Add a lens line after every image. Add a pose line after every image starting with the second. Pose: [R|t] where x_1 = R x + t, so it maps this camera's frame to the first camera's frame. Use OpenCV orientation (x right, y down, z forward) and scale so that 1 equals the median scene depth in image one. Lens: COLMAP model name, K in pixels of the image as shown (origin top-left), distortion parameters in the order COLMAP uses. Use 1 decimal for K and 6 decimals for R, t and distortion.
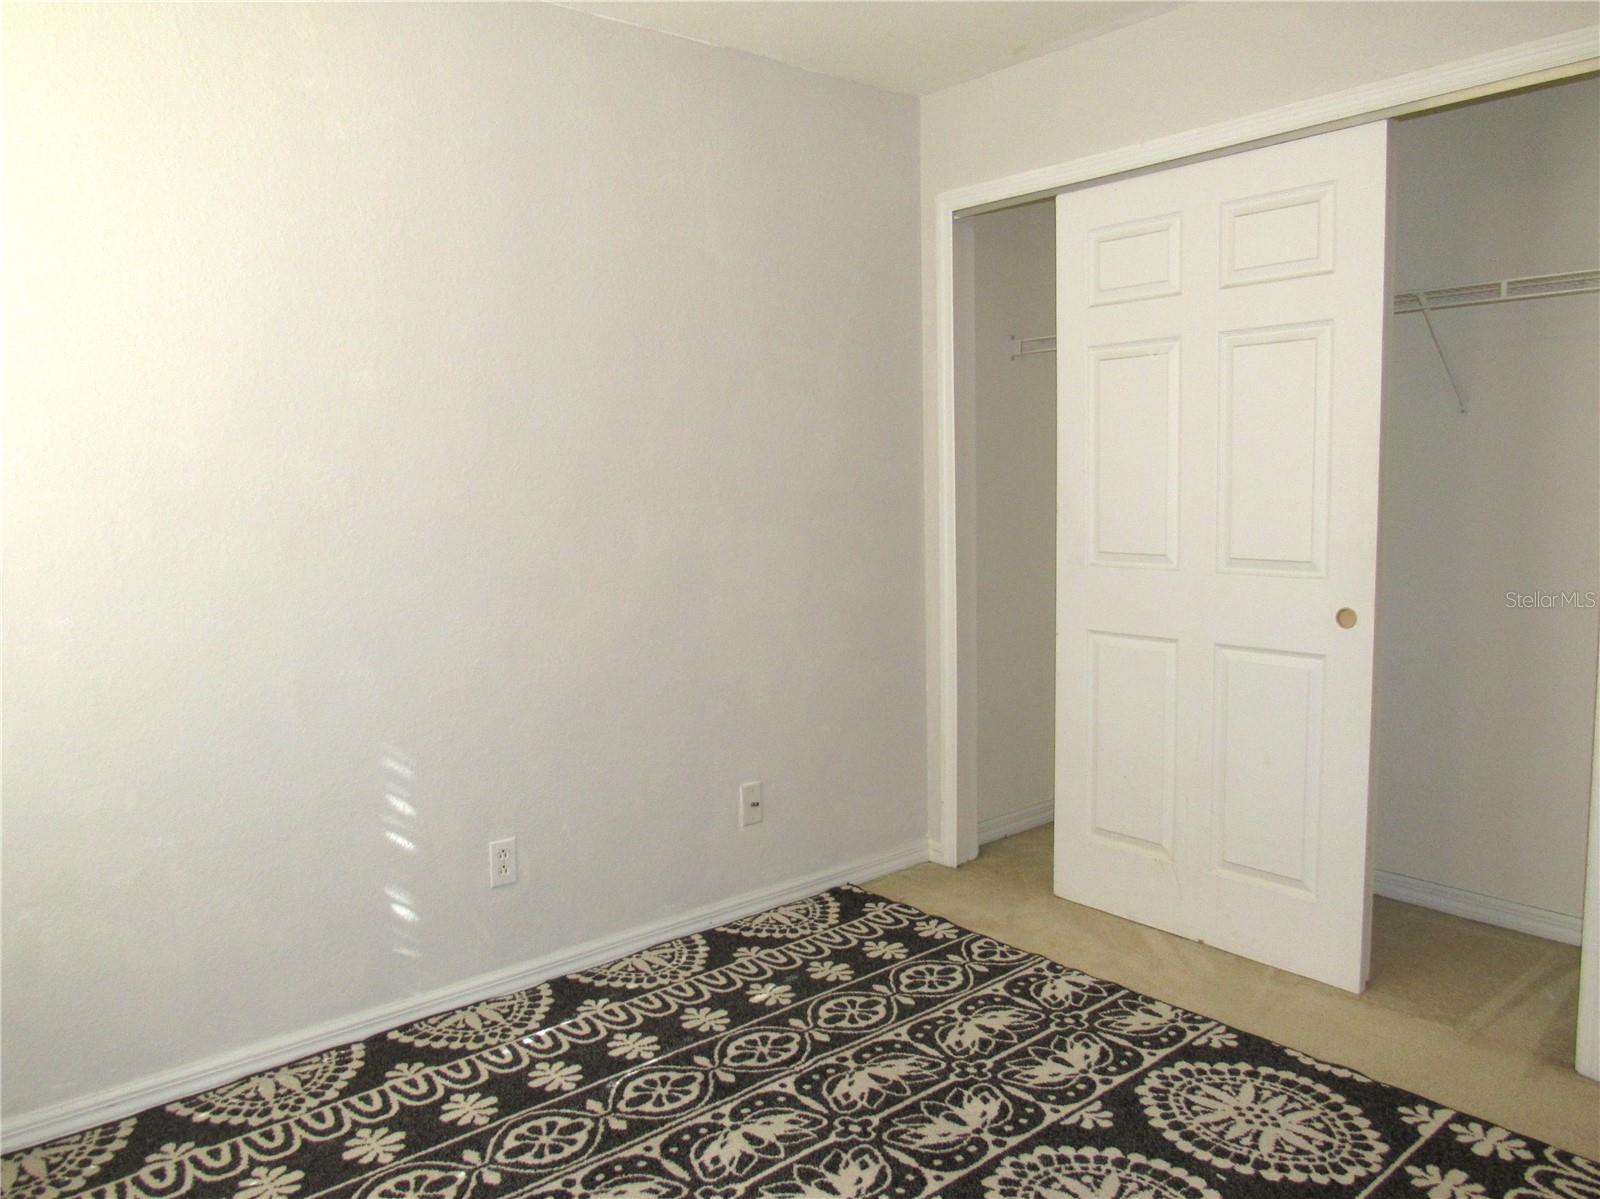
lens RADIAL K [[1184.5, 0, 800.0], [0, 1184.5, 599.5], [0, 0, 1]] dist [-0.019783, -0.000244]
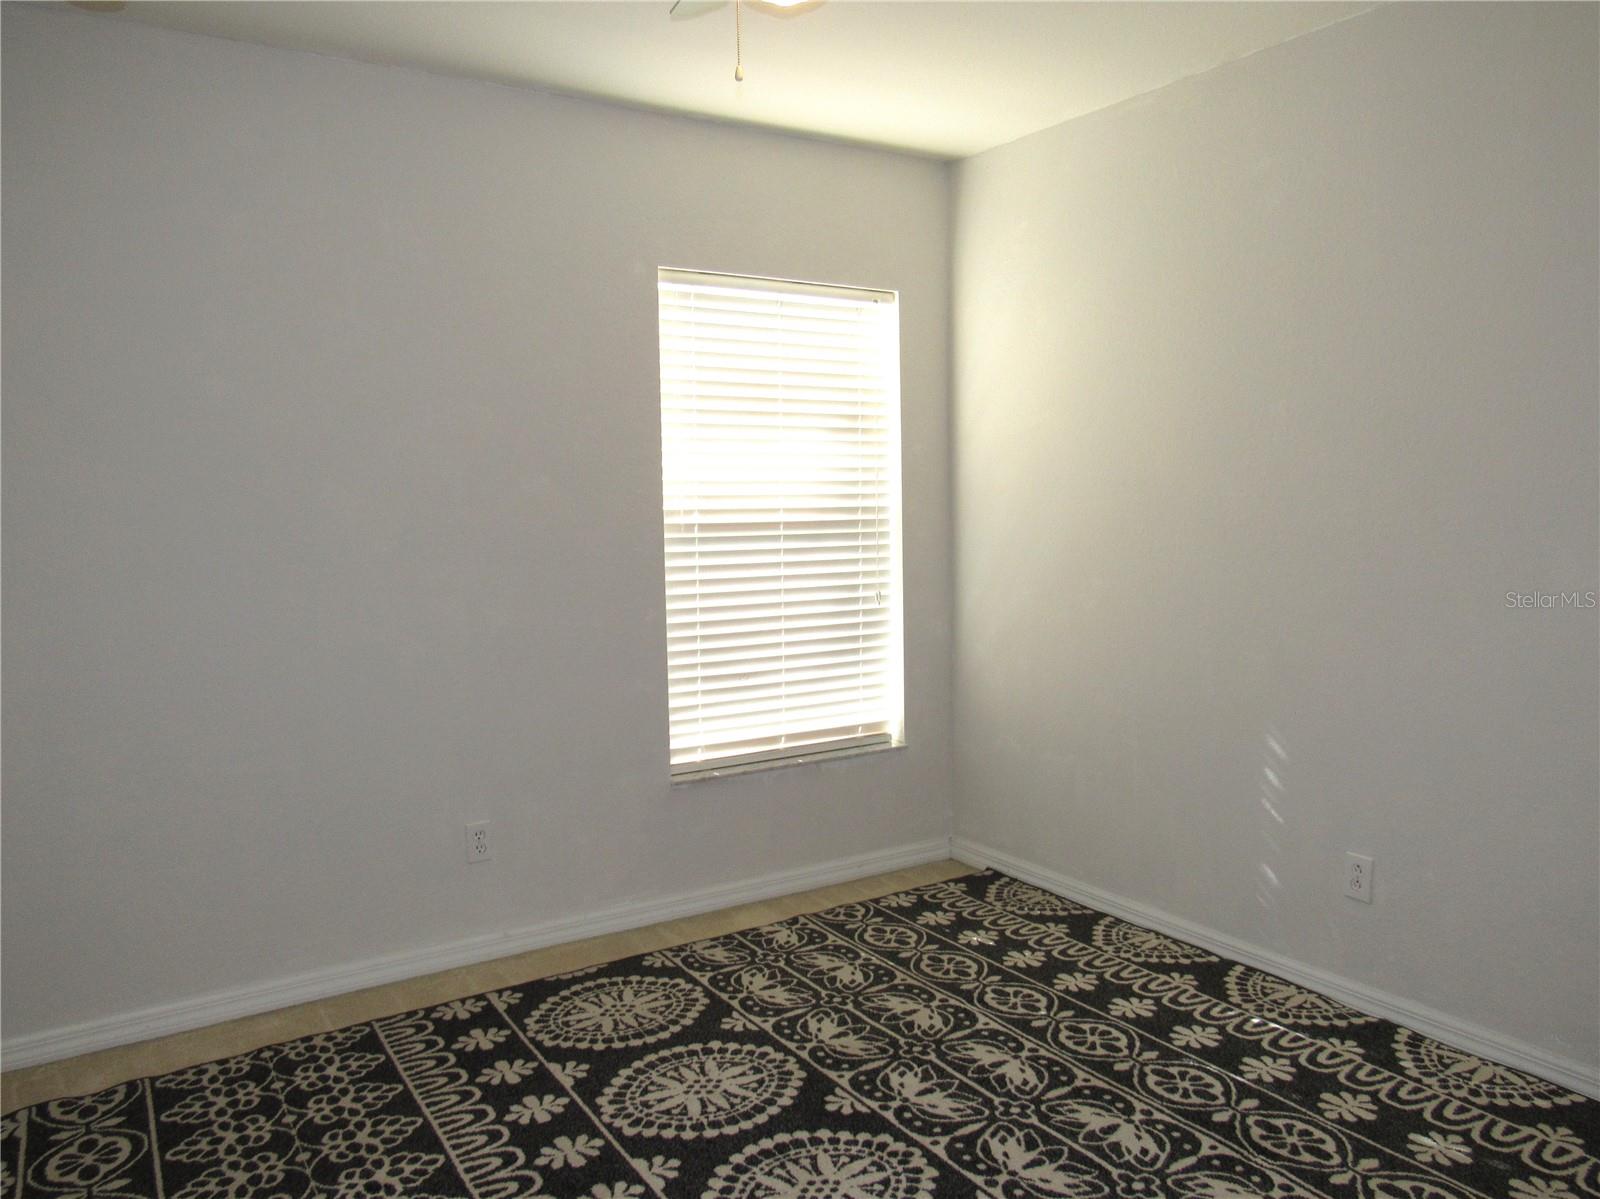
lens RADIAL K [[1184.5, 0, 800.0], [0, 1184.5, 599.5], [0, 0, 1]] dist [-0.019783, -0.000244]
pose [[-0.146166, 0.107911, -0.983357, 0.900828], [-0.085084, 0.988978, 0.121175, -0.105311], [0.985594, 0.101380, -0.135373, 0.750360]]
